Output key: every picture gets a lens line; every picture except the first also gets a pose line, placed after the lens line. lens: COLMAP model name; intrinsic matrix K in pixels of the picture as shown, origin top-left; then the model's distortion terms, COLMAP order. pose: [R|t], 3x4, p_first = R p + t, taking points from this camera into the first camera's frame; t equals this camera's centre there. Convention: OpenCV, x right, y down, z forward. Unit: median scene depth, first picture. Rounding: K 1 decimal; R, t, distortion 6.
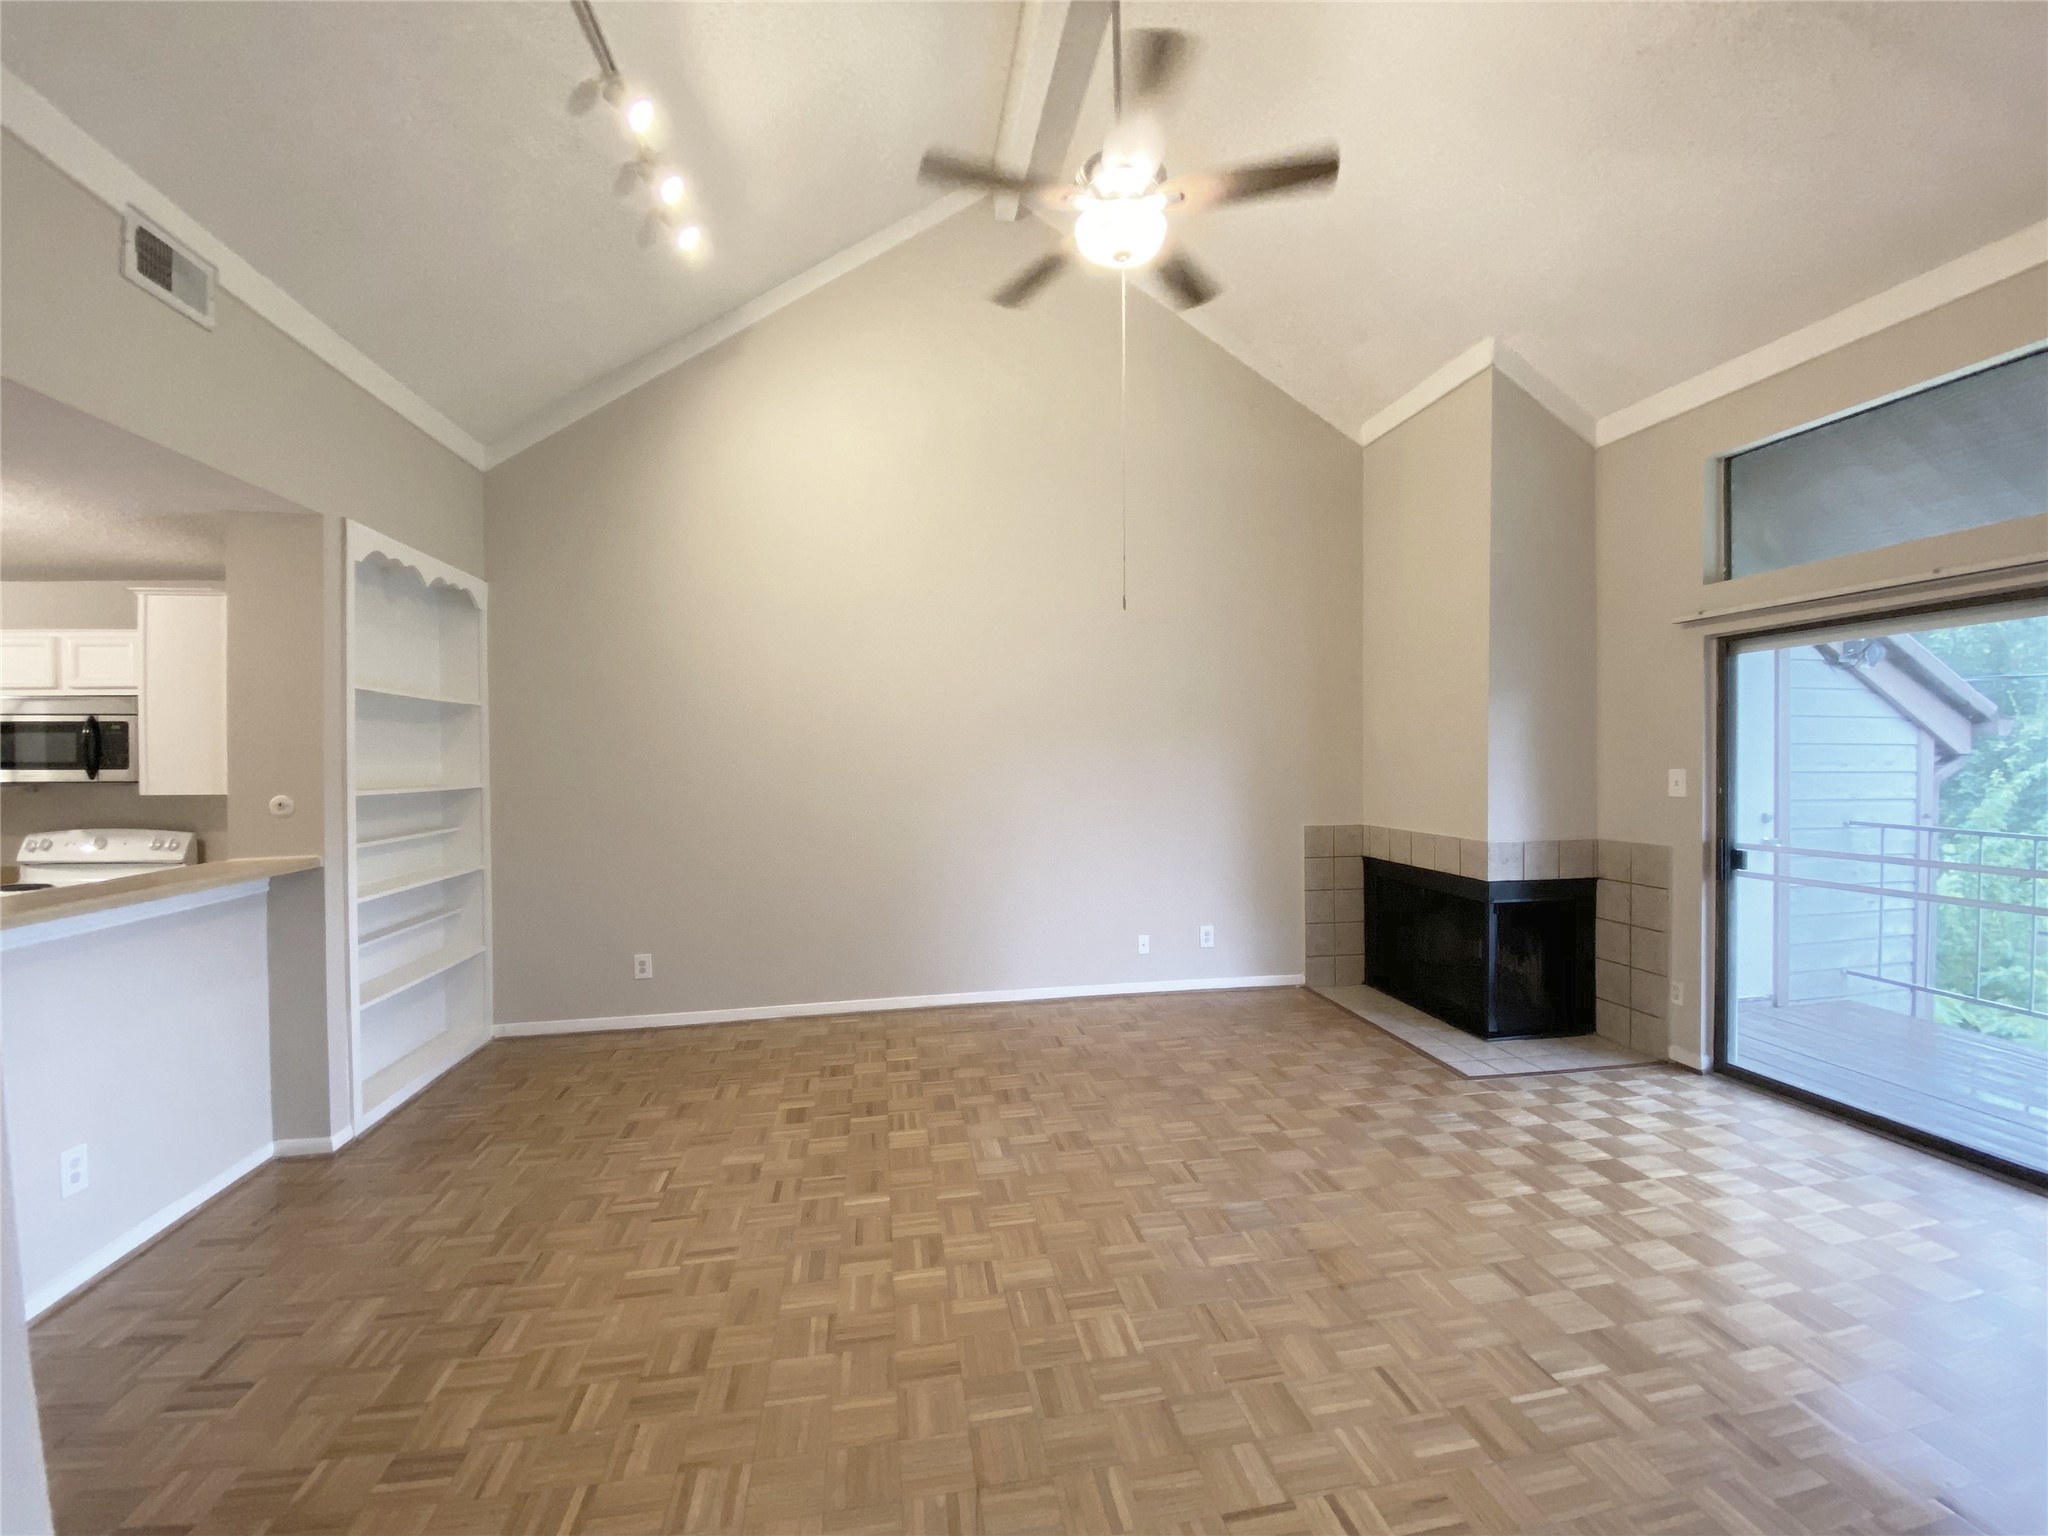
lens RADIAL K [[823.0, 0, 1026.6], [0, 823.0, 769.8], [0, 0, 1]] dist [0.031416, -0.026529]
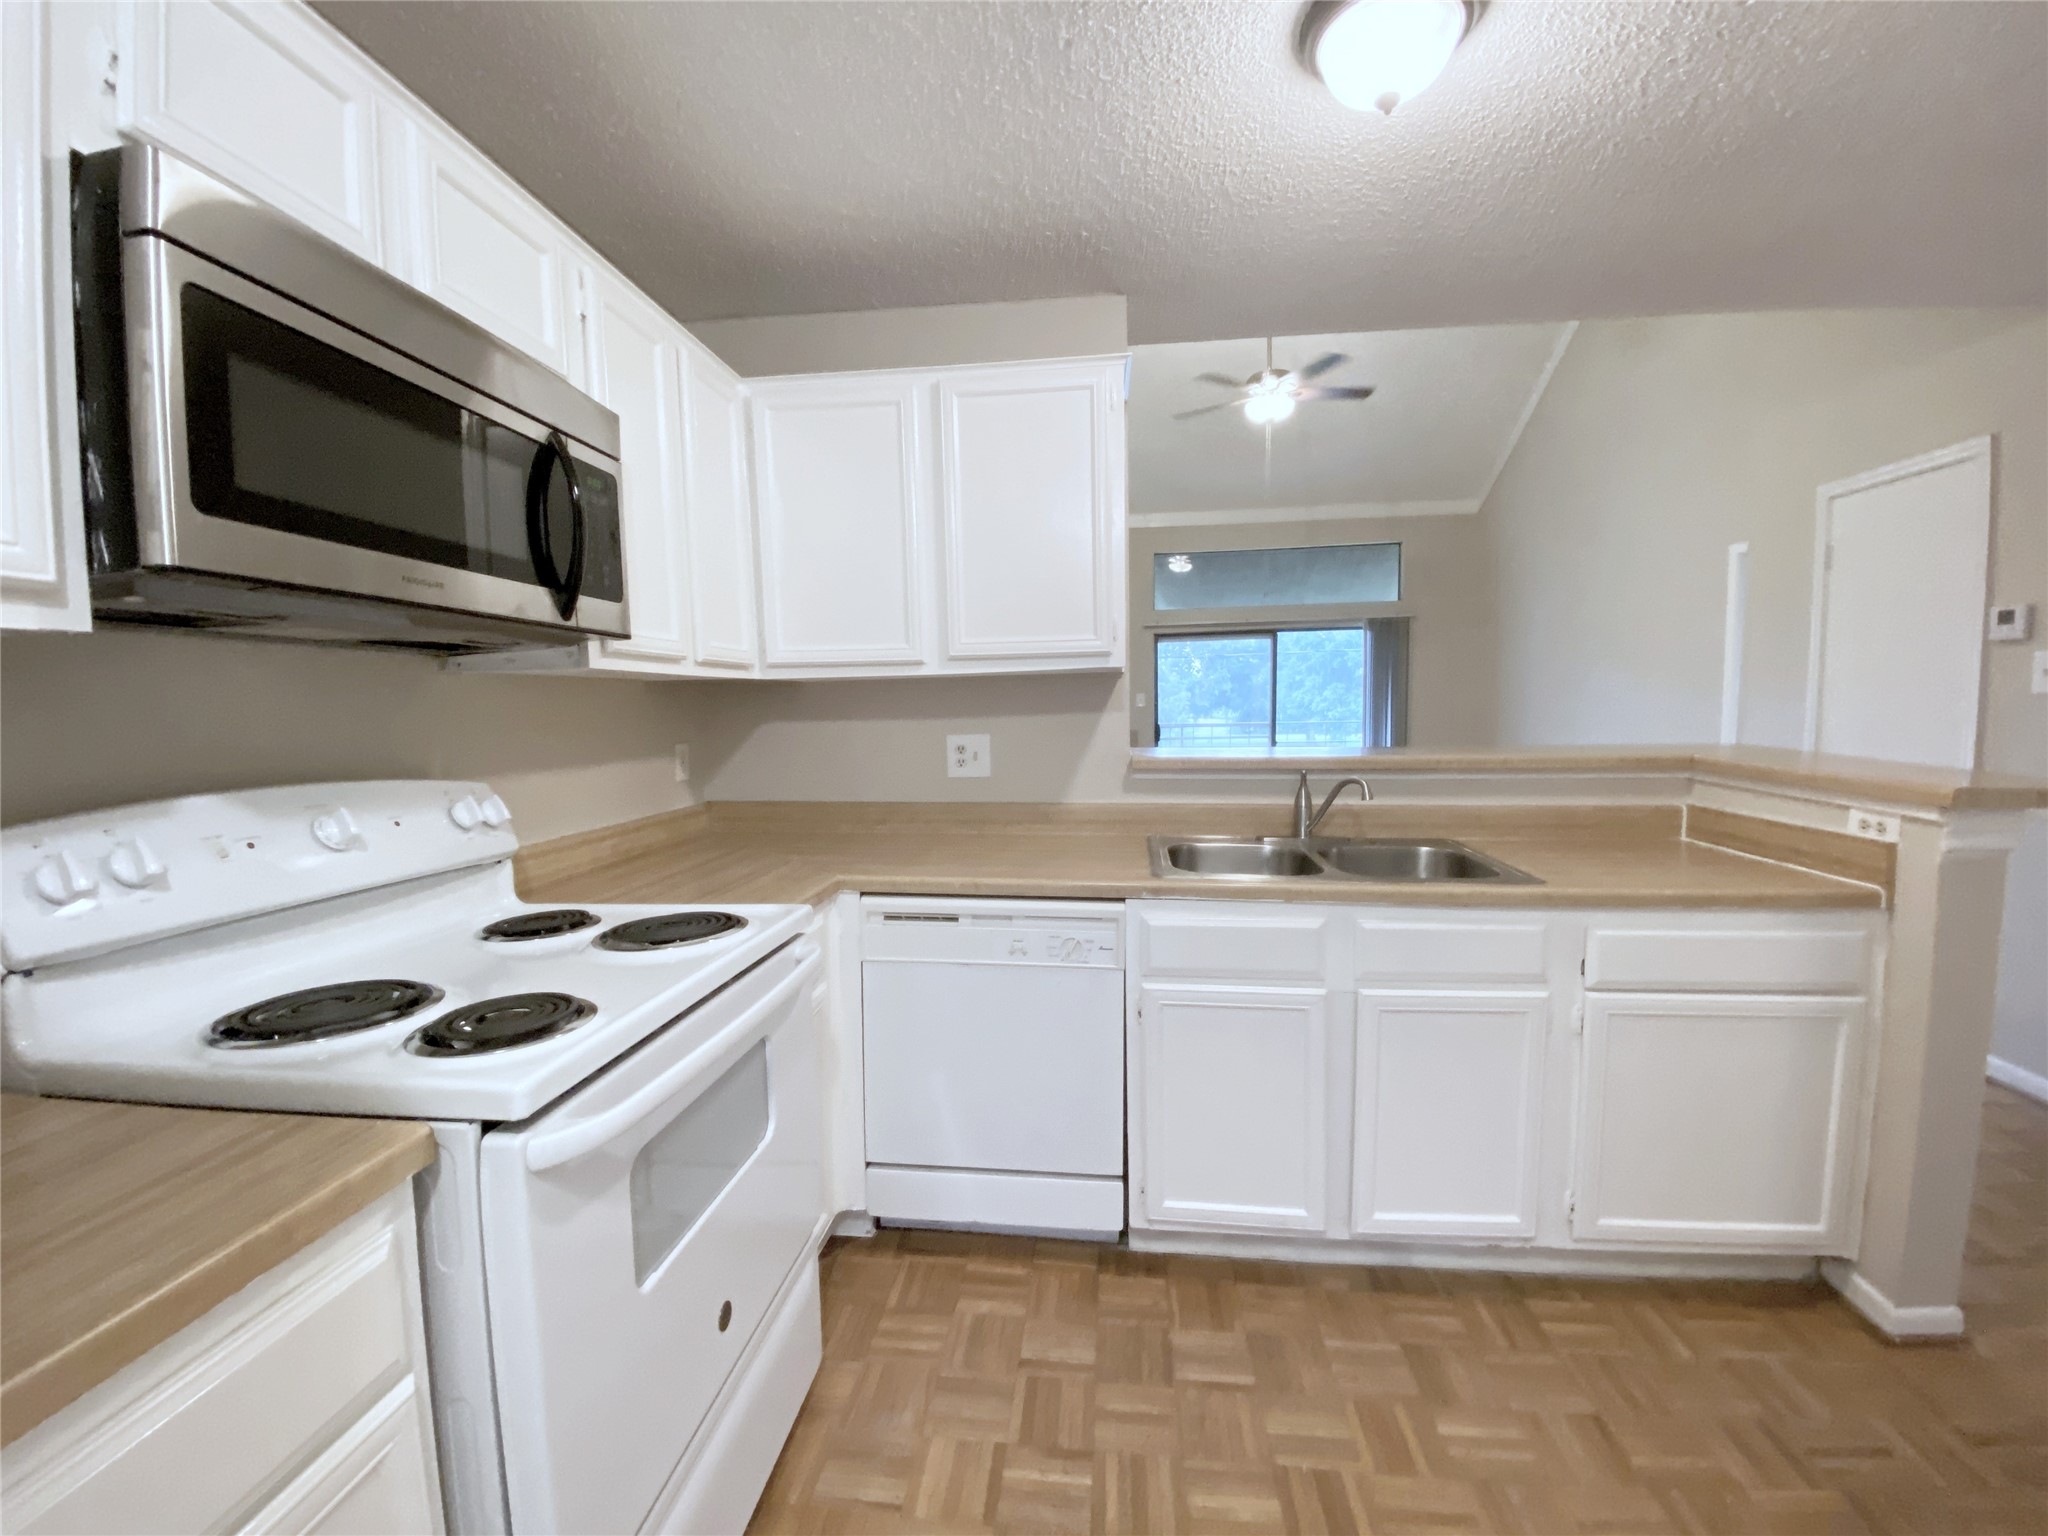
lens RADIAL K [[831.0, 0, 1024.0], [0, 831.0, 768.0], [0, 0, 1]] dist [0.030531, -0.024863]
pose [[0.279263, -0.064844, 0.958023, -1.370999], [0.028567, 0.997837, 0.059211, 0.056532], [-0.959790, 0.010833, 0.280511, 0.677233]]
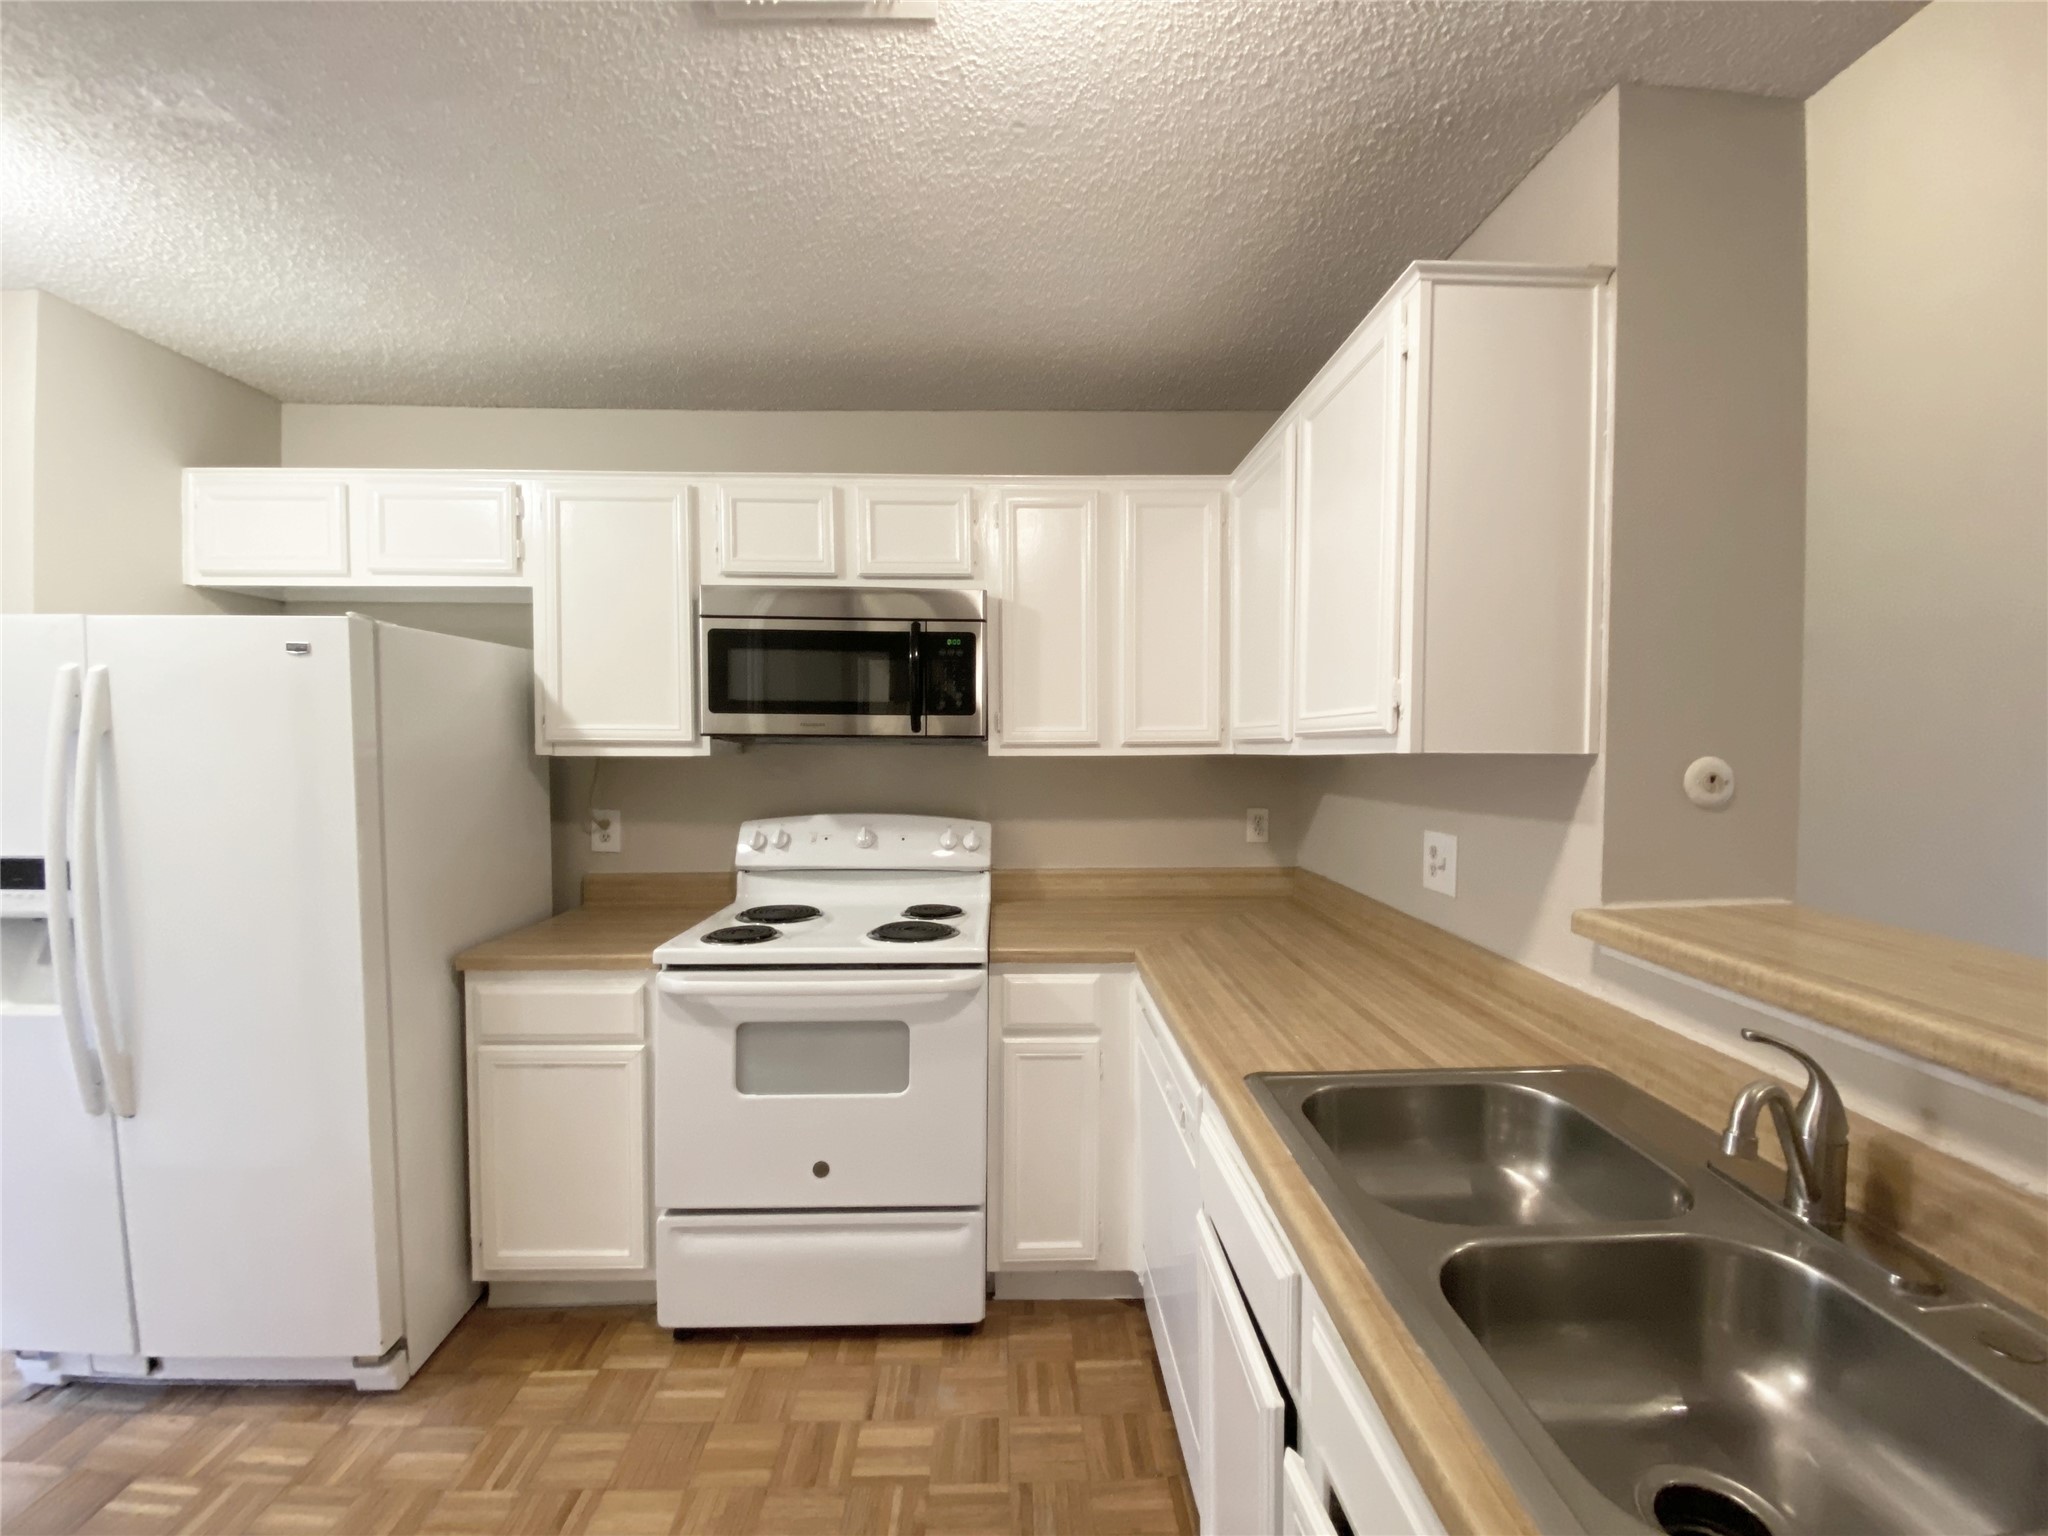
lens RADIAL K [[823.0, 0, 1026.6], [0, 823.0, 769.8], [0, 0, 1]] dist [0.031416, -0.026529]
pose [[0.989216, 0.011622, -0.146000, -0.942324], [-0.008774, 0.999759, 0.020134, 0.025636], [0.146199, -0.018636, 0.989080, 0.413921]]
